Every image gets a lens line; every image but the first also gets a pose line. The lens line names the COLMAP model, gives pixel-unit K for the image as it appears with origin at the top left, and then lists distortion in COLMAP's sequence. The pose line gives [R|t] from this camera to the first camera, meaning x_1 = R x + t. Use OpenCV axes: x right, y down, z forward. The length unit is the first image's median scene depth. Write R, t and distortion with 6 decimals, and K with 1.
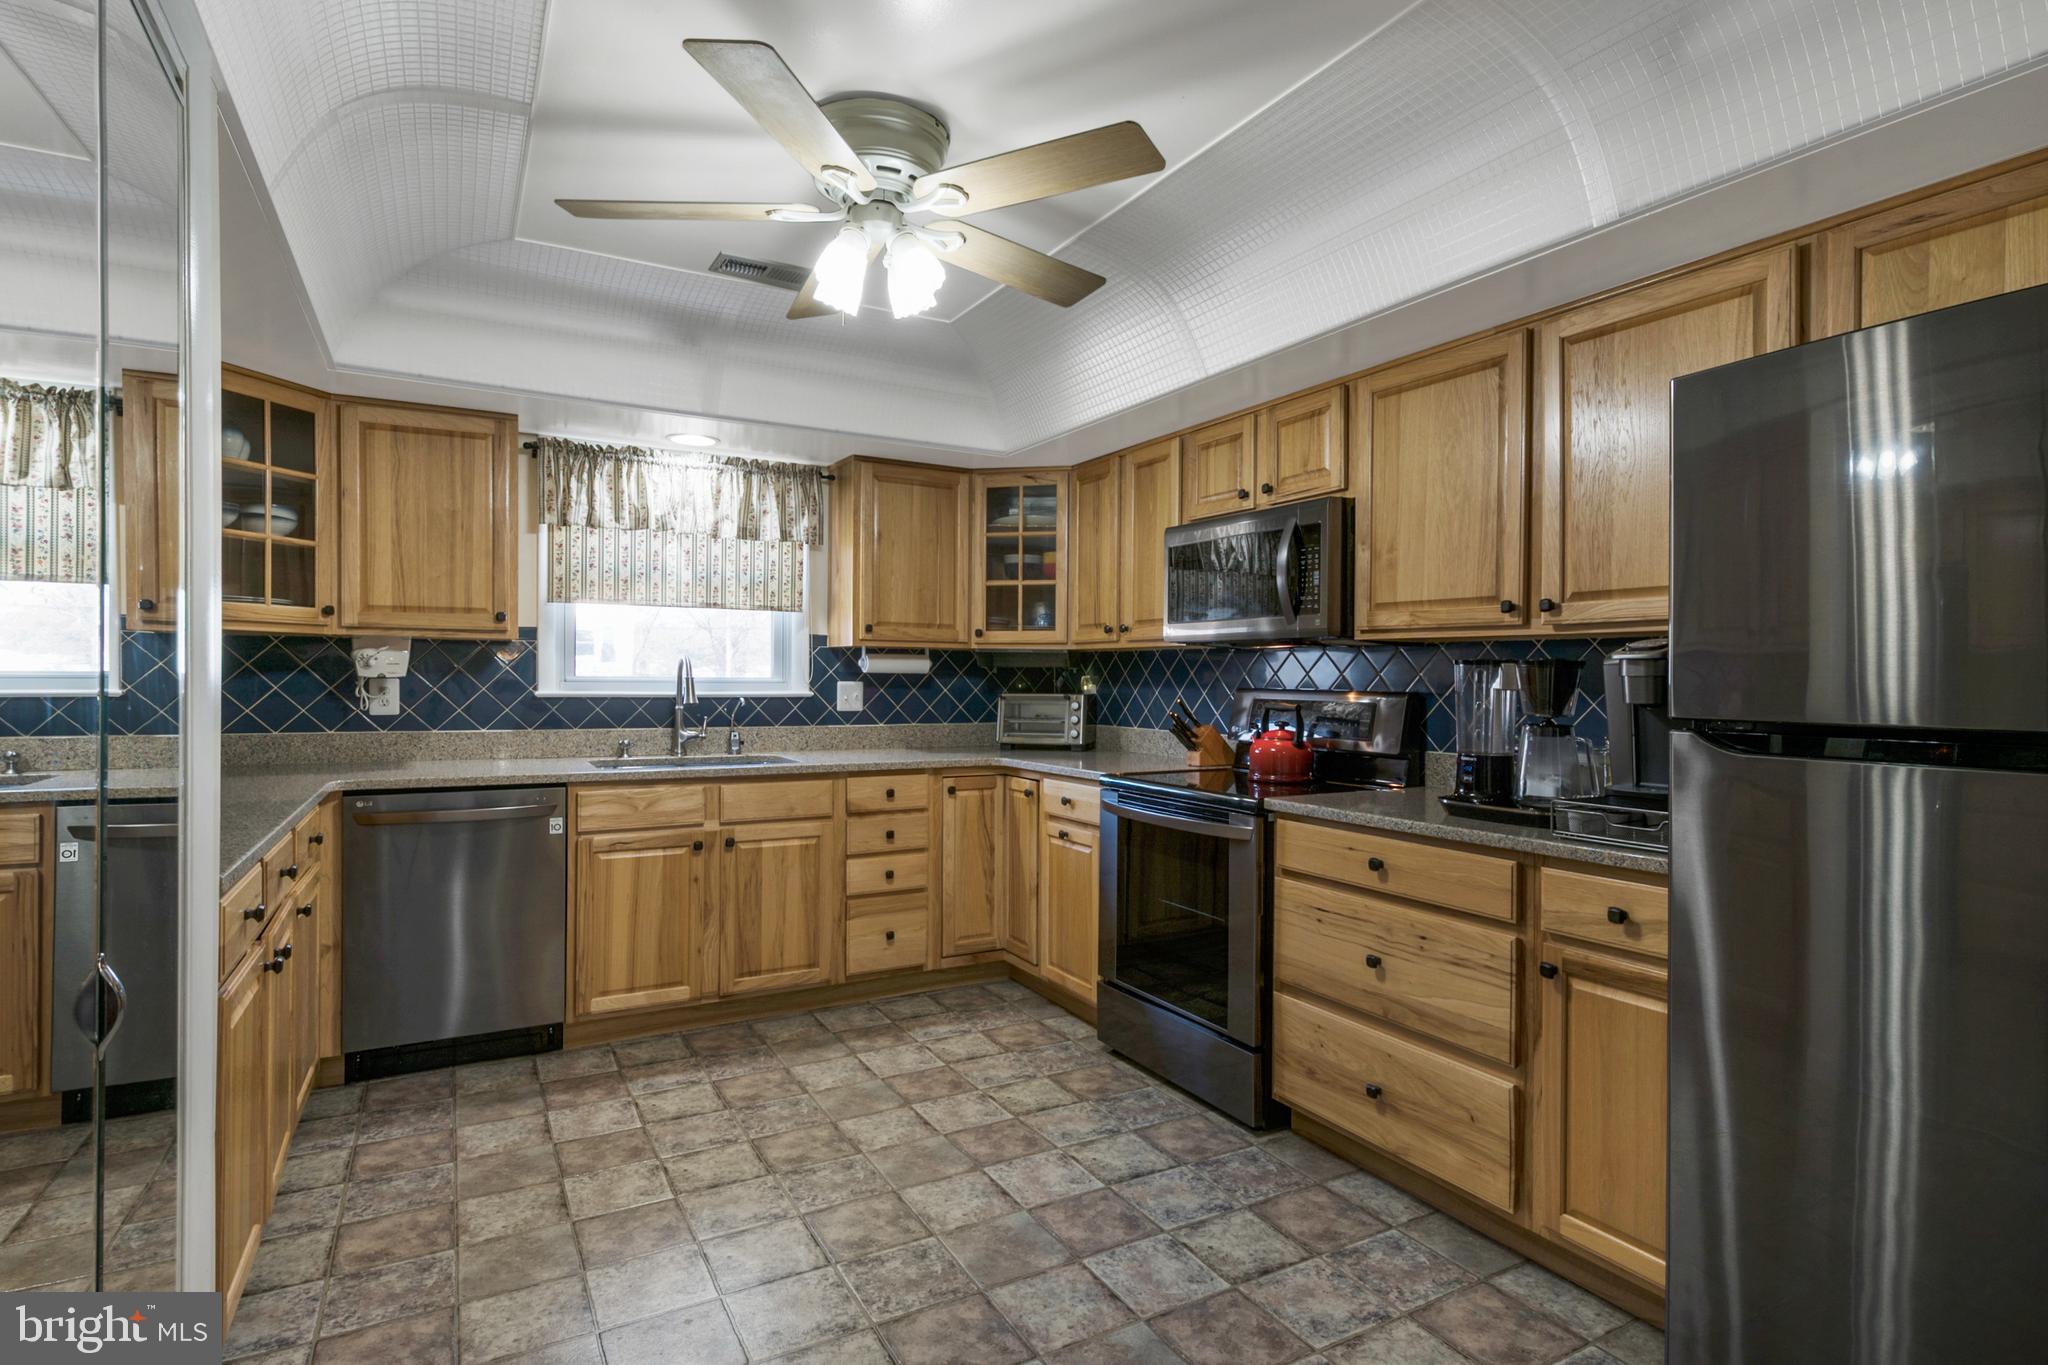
lens RADIAL K [[1033.4, 0, 1013.9], [0, 1033.4, 689.0], [0, 0, 1]] dist [0.001912, -0.000265]
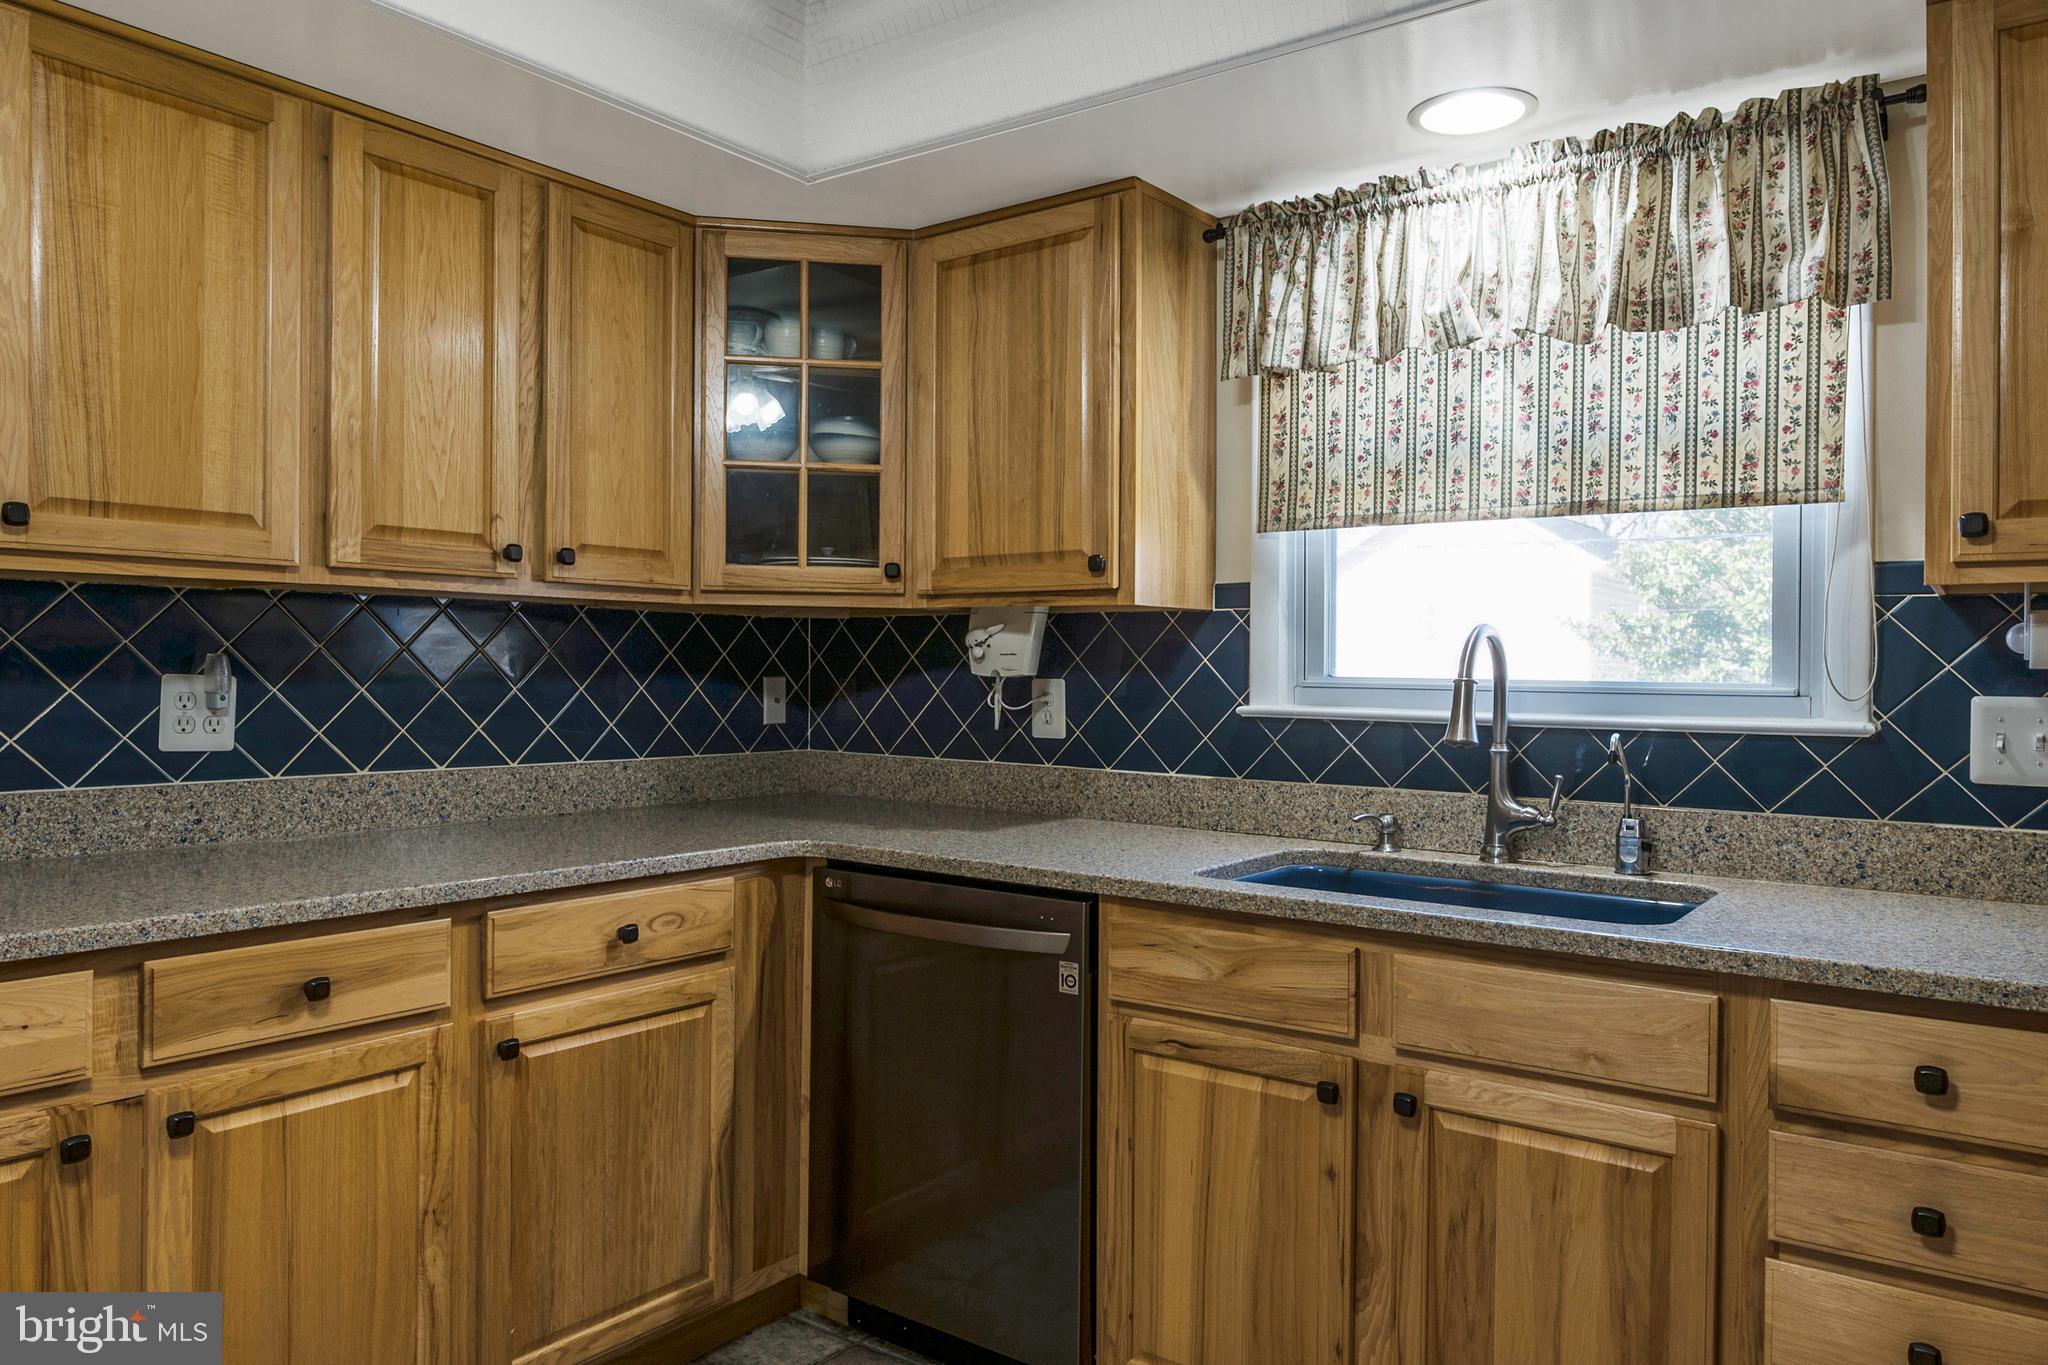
lens RADIAL K [[1390.2, 0, 1028.2], [0, 1390.2, 685.9], [0, 0, 1]] dist [-0.002505, -0.000454]
pose [[0.425396, 0.007737, -0.904974, 0.124877], [-0.019460, 0.999810, -0.000600, -0.004853], [0.904798, 0.017867, 0.425466, 0.599903]]
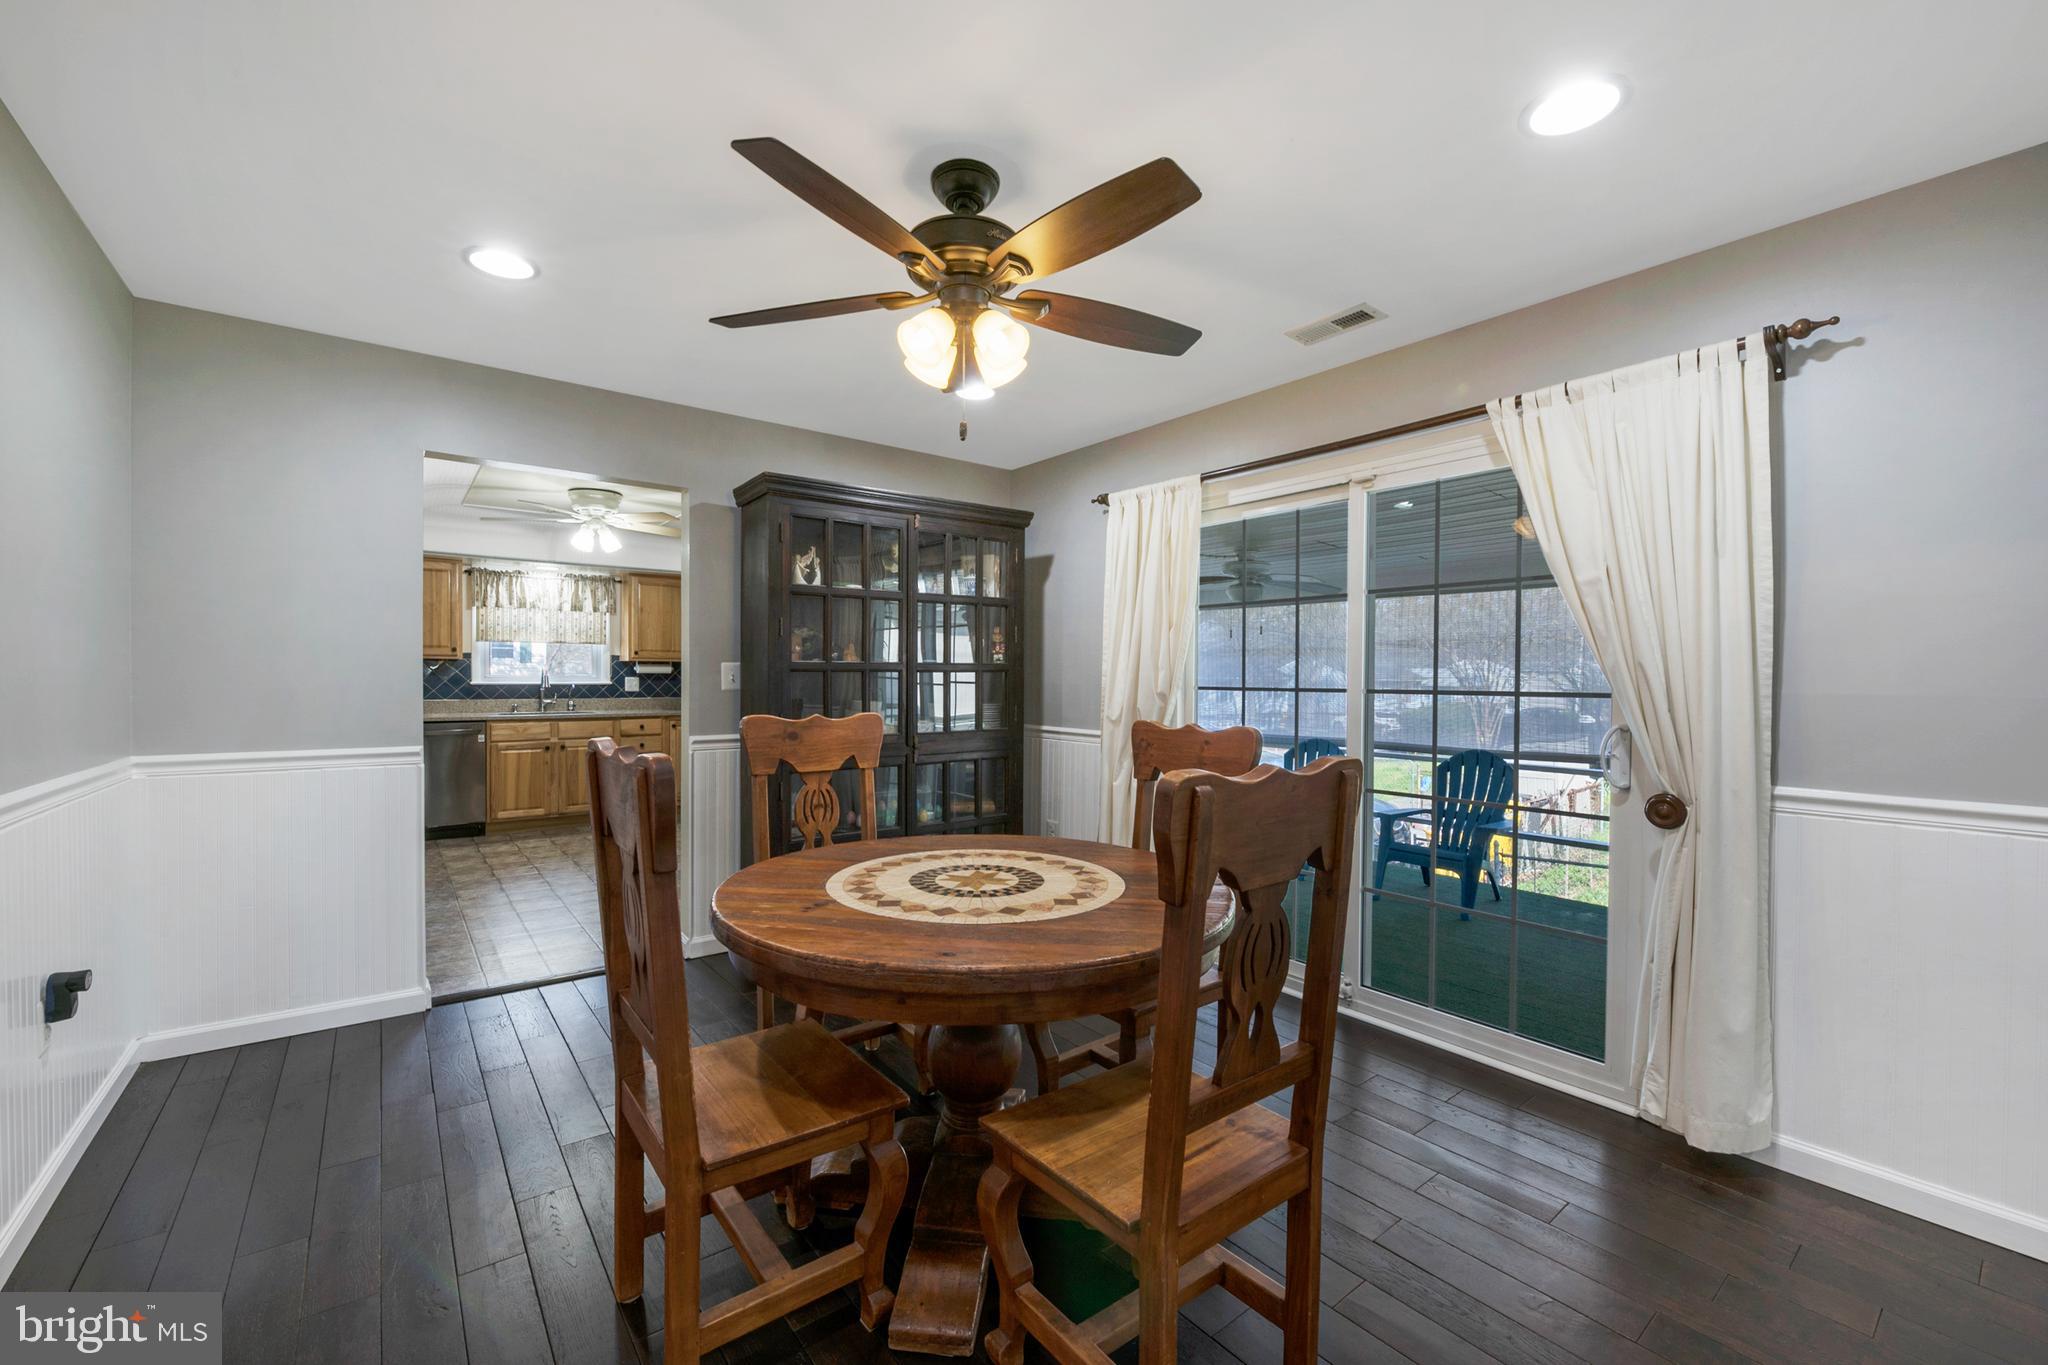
lens RADIAL K [[839.6, 0, 1008.1], [0, 839.6, 685.3], [0, 0, 1]] dist [0.000125, 0.000166]
pose [[0.989654, -0.007315, 0.143287, 0.405091], [0.007908, 0.999962, -0.003569, 0.024332], [-0.143255, 0.004666, 0.989675, -0.915271]]
